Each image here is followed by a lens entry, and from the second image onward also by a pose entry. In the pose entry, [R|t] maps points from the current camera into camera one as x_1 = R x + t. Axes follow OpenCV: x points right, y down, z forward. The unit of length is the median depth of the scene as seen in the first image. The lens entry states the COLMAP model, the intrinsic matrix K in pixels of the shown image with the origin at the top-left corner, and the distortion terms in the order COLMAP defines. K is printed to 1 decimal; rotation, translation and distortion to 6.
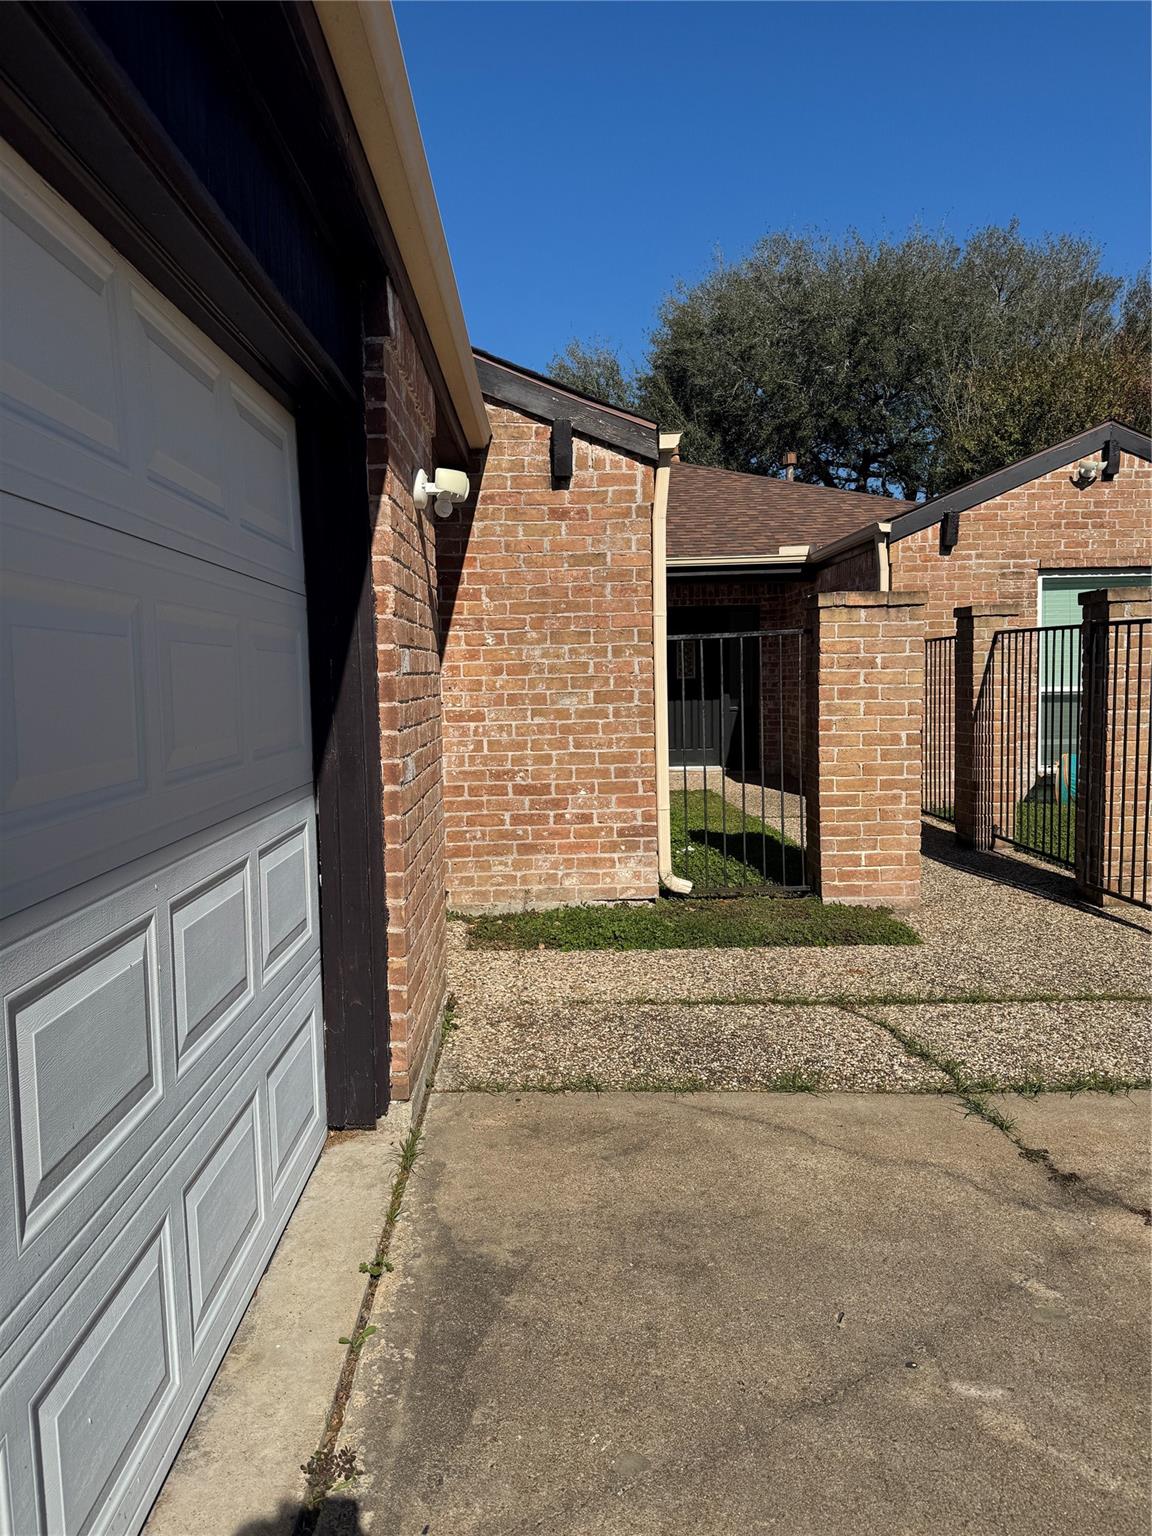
lens RADIAL K [[1075.9, 0, 573.1], [0, 1075.9, 773.5], [0, 0, 1]] dist [0.060066, -0.070963]
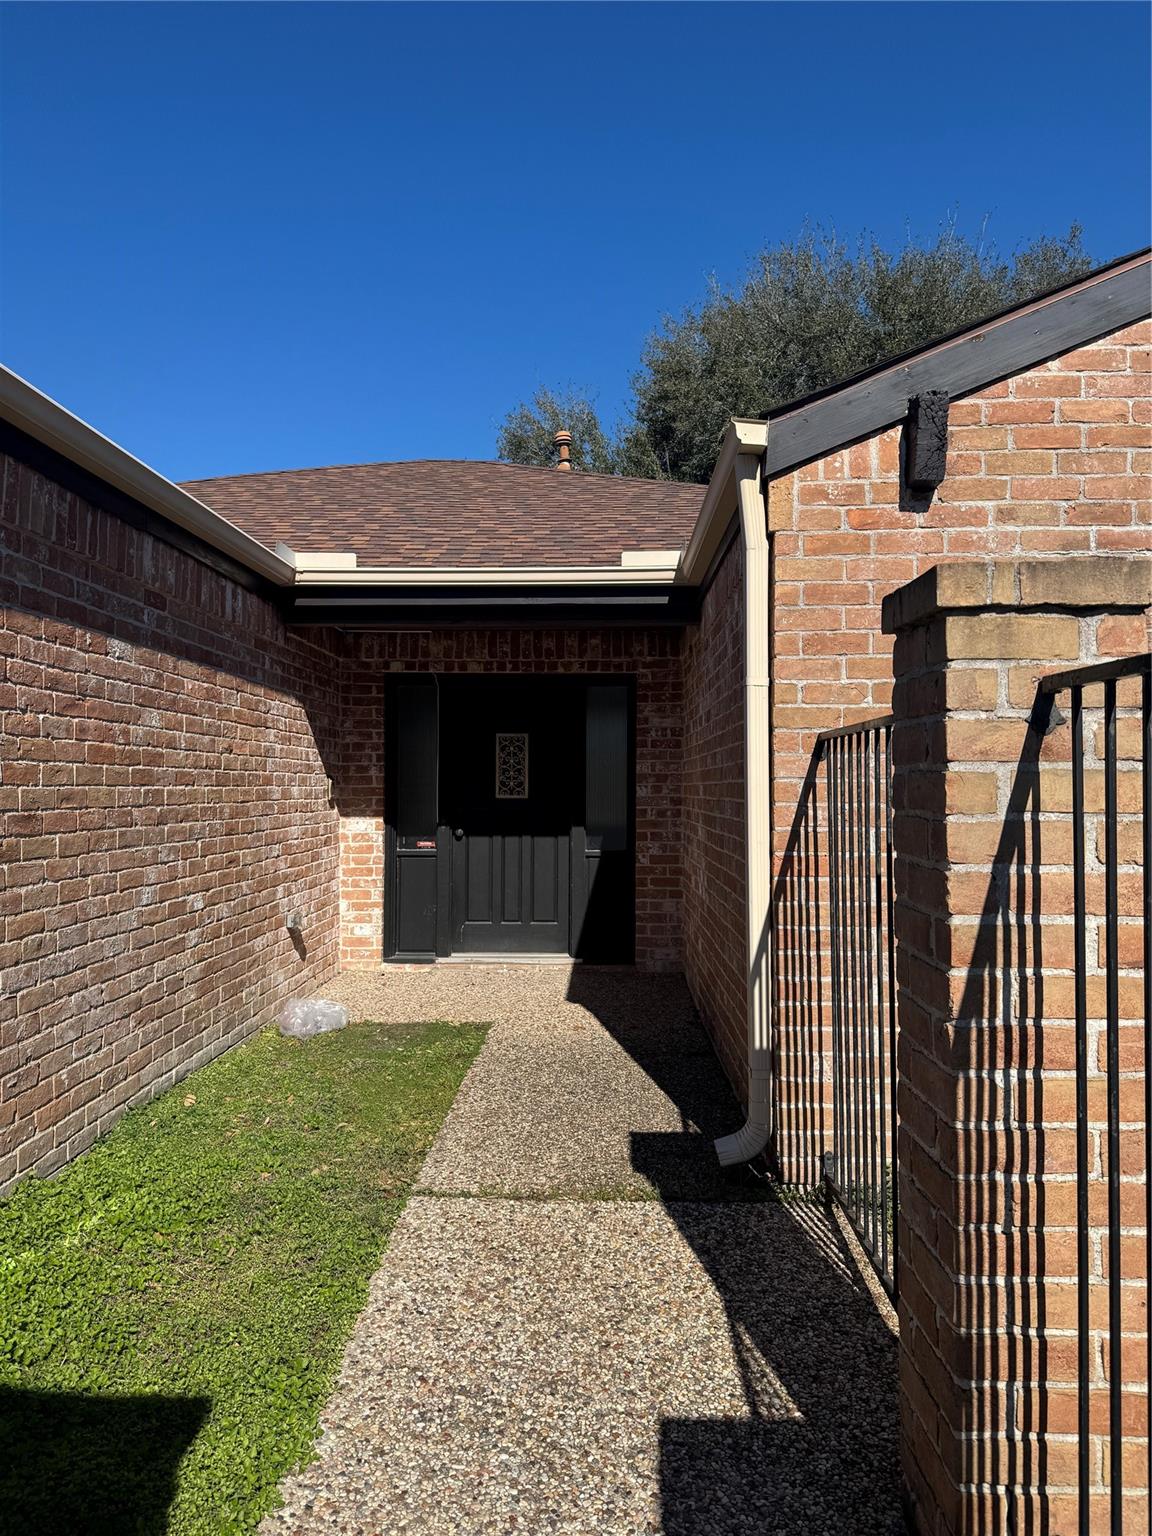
lens RADIAL K [[1075.9, 0, 573.1], [0, 1075.9, 773.5], [0, 0, 1]] dist [0.060066, -0.070963]
pose [[0.998345, 0.021837, -0.053203, 0.245979], [-0.026771, 0.995225, -0.093868, -0.070440], [0.050899, 0.095137, 0.994162, 0.624433]]
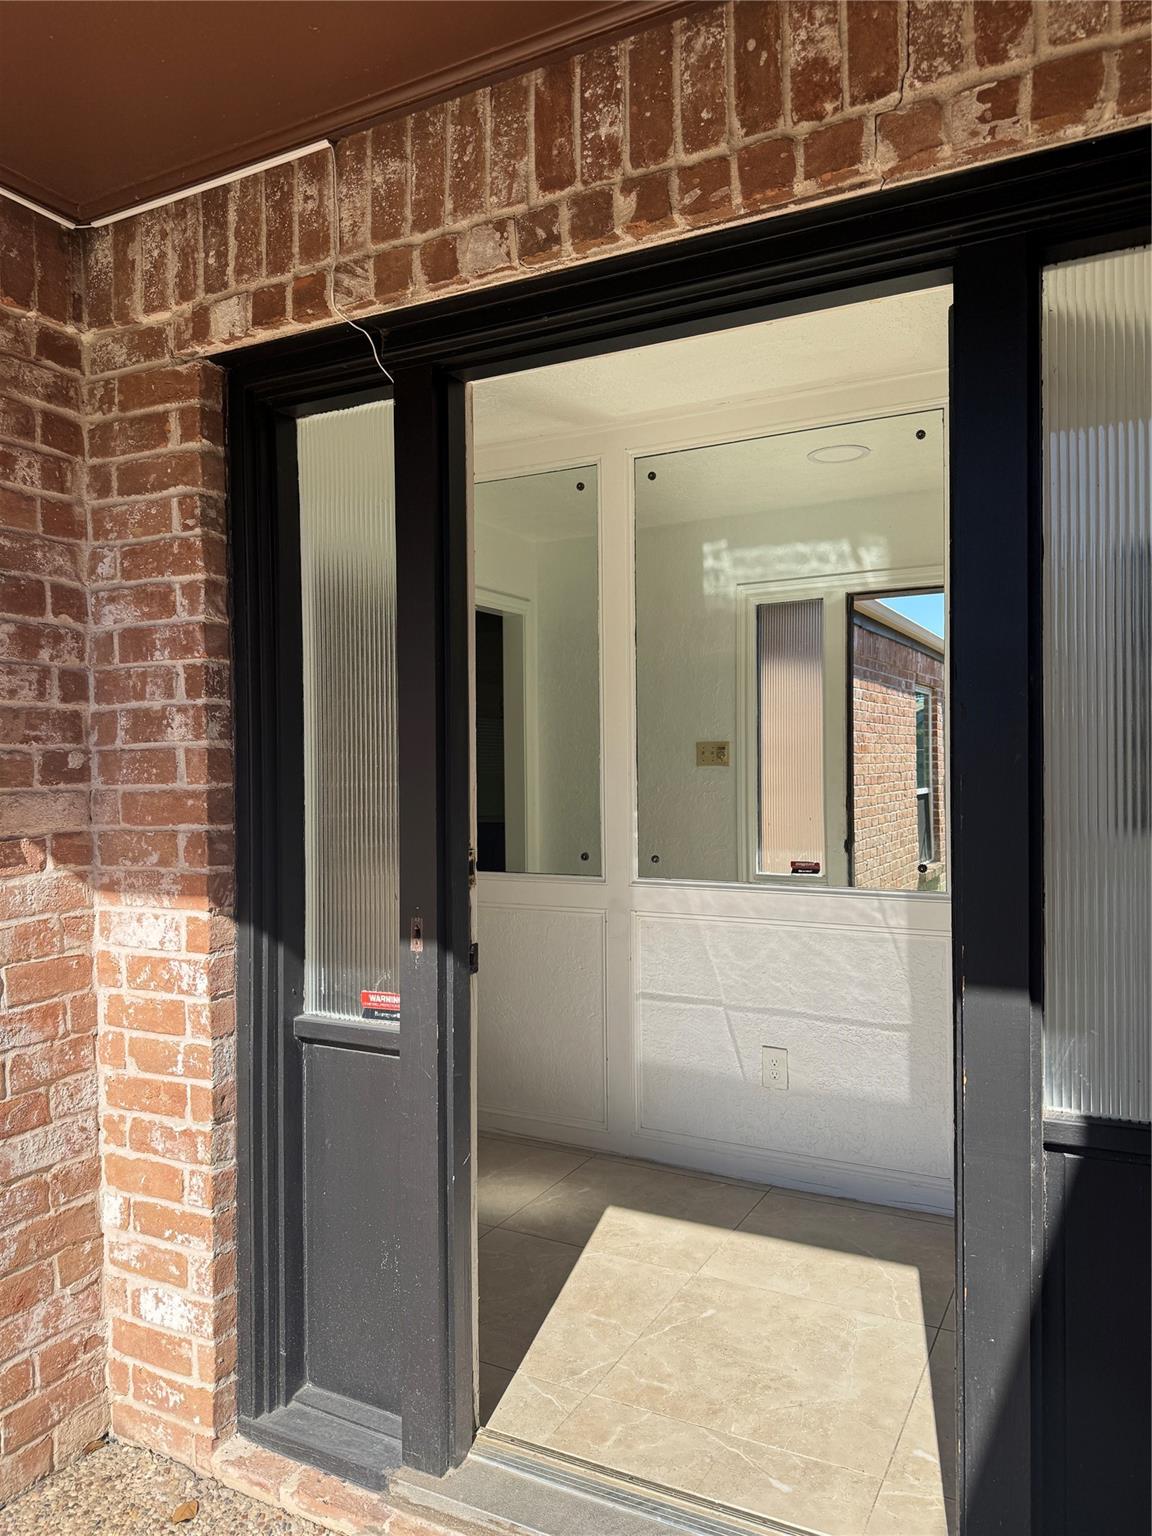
lens RADIAL K [[1075.9, 0, 573.1], [0, 1075.9, 773.5], [0, 0, 1]] dist [0.060066, -0.070963]
pose [[0.873814, 0.015914, -0.486001, 0.229663], [-0.050876, 0.996971, -0.058827, -0.127902], [0.483592, 0.076130, 0.871976, 1.282977]]
